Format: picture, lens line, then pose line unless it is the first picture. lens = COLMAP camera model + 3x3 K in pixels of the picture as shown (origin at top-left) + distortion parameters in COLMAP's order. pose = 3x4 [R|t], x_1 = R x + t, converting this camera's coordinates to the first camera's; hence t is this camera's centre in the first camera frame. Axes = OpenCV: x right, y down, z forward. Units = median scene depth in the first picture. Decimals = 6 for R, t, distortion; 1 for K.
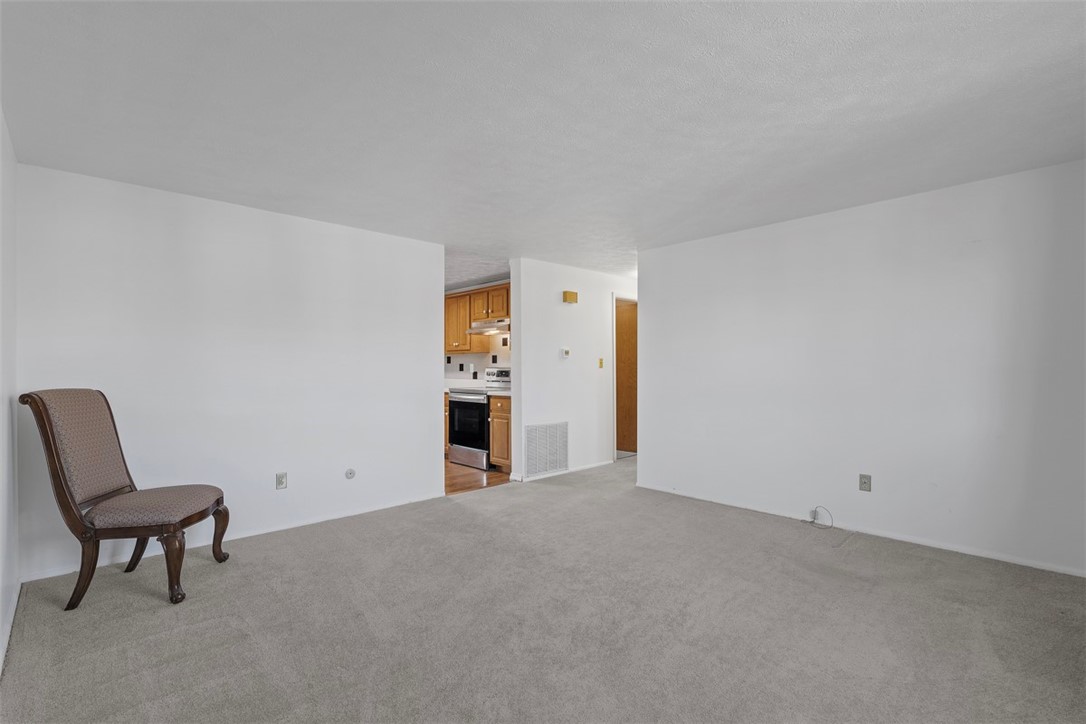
lens RADIAL K [[500.8, 0, 544.9], [0, 500.8, 368.9], [0, 0, 1]] dist [-0.001804, 0.000518]
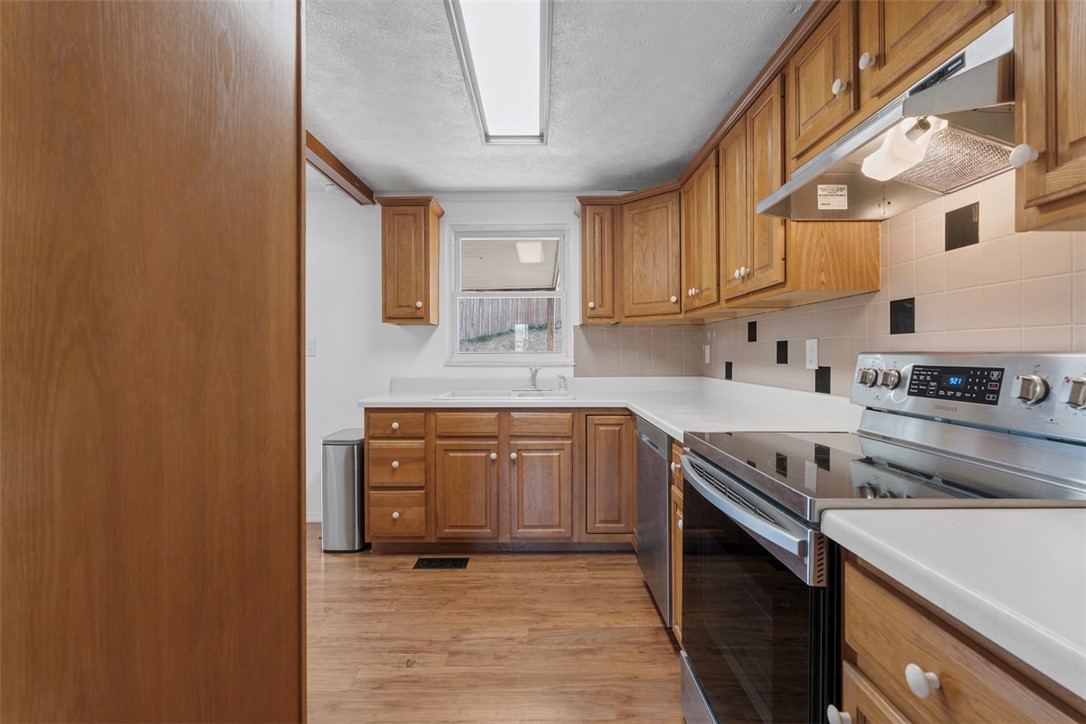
lens RADIAL K [[493.2, 0, 545.9], [0, 493.2, 354.2], [0, 0, 1]] dist [-0.003868, 0.000155]
pose [[0.727707, -0.000612, -0.685888, -0.116458], [-0.000646, 0.999999, -0.001577, -0.002012], [0.685888, 0.001591, 0.727706, 1.307873]]
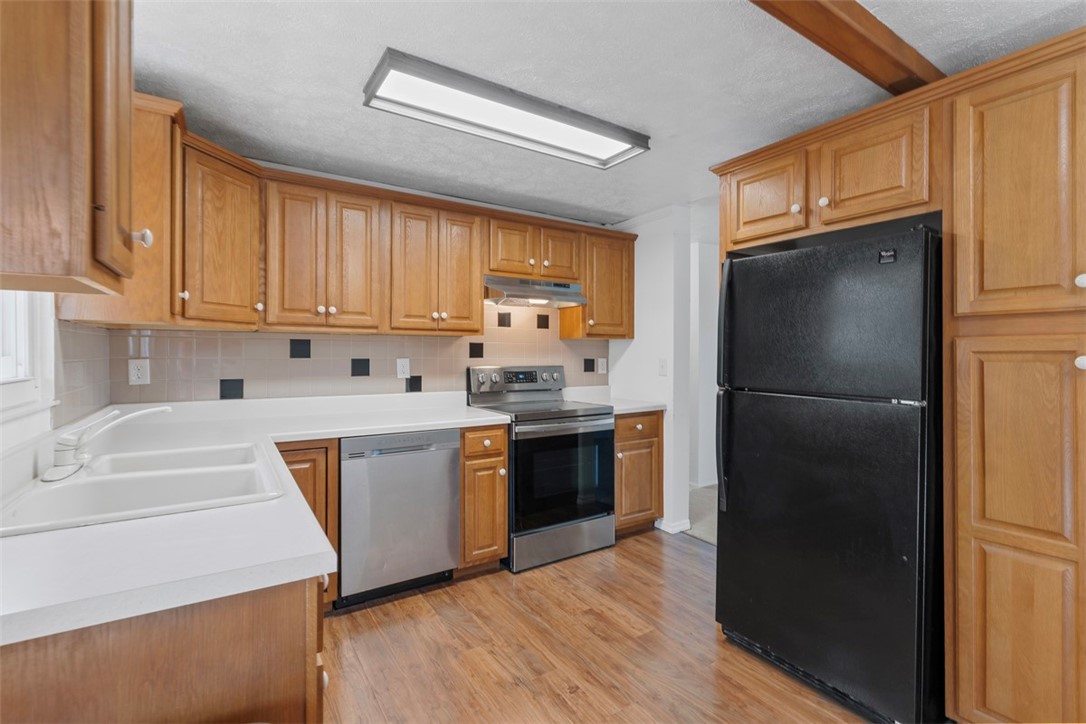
lens RADIAL K [[493.2, 0, 545.9], [0, 493.2, 354.2], [0, 0, 1]] dist [-0.003868, 0.000155]
pose [[0.182693, -0.000405, 0.983170, -1.080758], [0.000098, 1.000000, 0.000393, -0.027870], [-0.983170, 0.000025, 0.182693, 1.520346]]
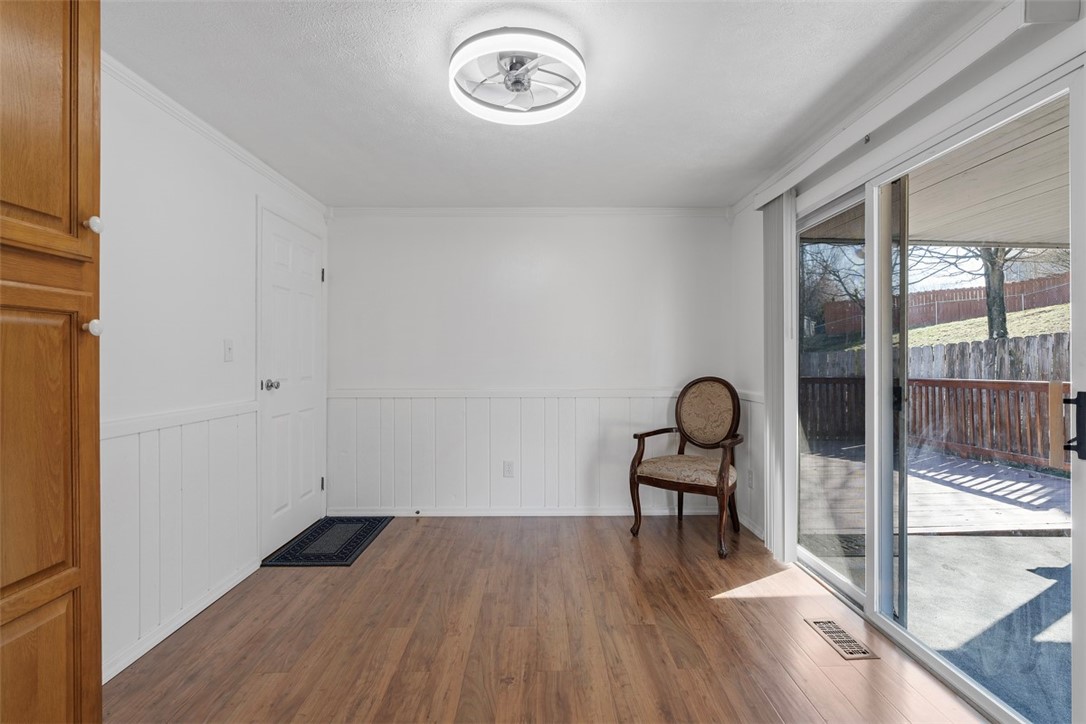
lens RADIAL K [[490.3, 0, 545.0], [0, 490.3, 360.0], [0, 0, 1]] dist [-0.000810, 0.001391]
pose [[-0.680203, 0.002701, -0.733019, -0.620960], [0.000874, 0.999995, 0.002874, -0.003231], [0.733023, 0.001314, -0.680202, 1.585207]]
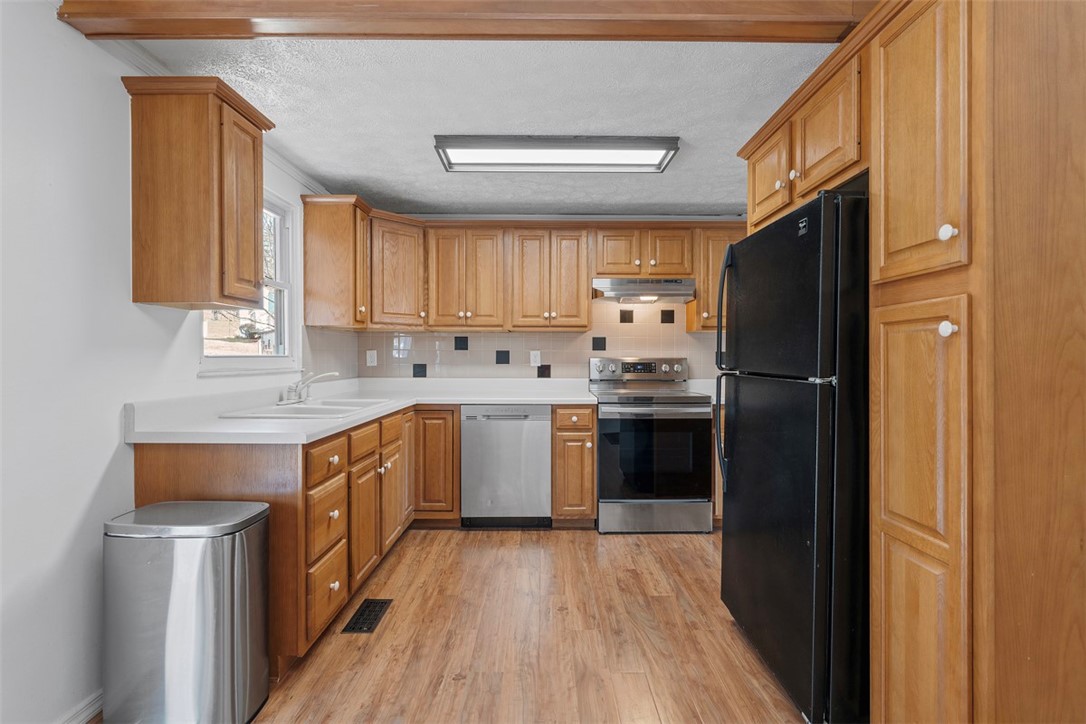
lens RADIAL K [[490.3, 0, 545.0], [0, 490.3, 360.0], [0, 0, 1]] dist [-0.000810, 0.001391]
pose [[0.686174, -0.002430, 0.727434, -1.048484], [0.000238, 0.999995, 0.003116, -0.003064], [-0.727438, -0.001965, 0.686171, 1.168196]]
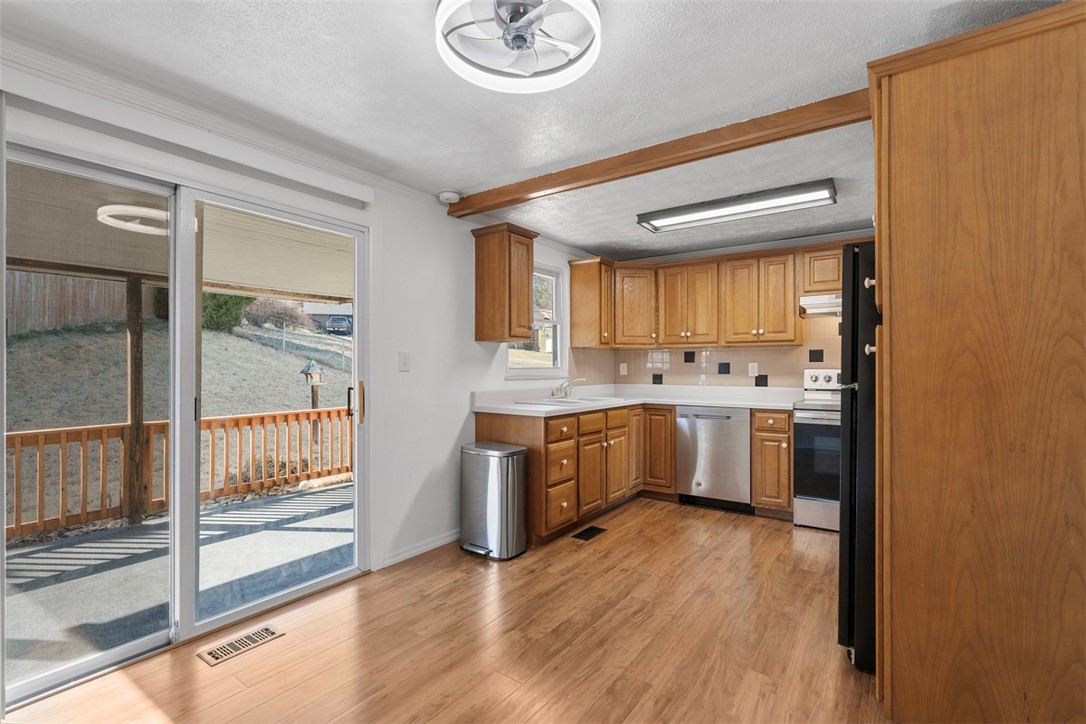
lens RADIAL K [[492.6, 0, 552.3], [0, 492.6, 366.9], [0, 0, 1]] dist [-0.000881, 0.000175]
pose [[0.979188, 0.001889, 0.202948, -1.022769], [-0.000950, 0.999988, -0.004725, -0.003221], [-0.202954, 0.004434, 0.979178, 0.816254]]
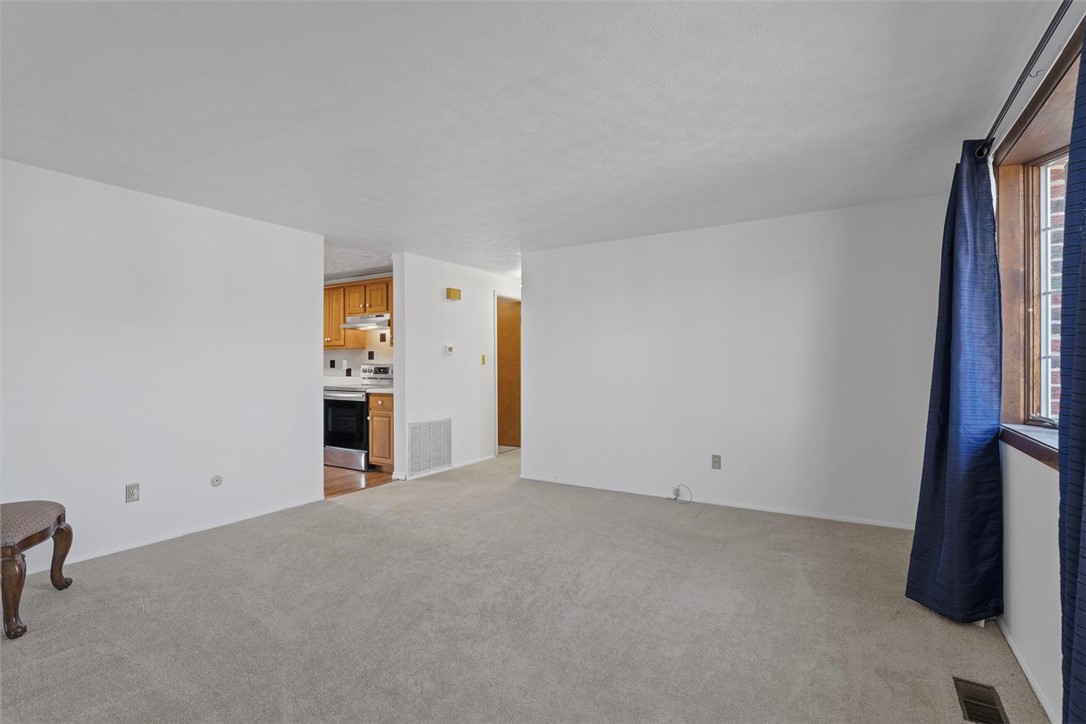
lens RADIAL K [[513.3, 0, 543.0], [0, 513.3, 362.0], [0, 0, 1]] dist [0.000414, 0.000926]
pose [[0.967428, 0.000589, 0.253145, -0.056166], [0.001009, 0.999980, -0.006182, -0.000701], [-0.253144, 0.006236, 0.967409, -0.062319]]
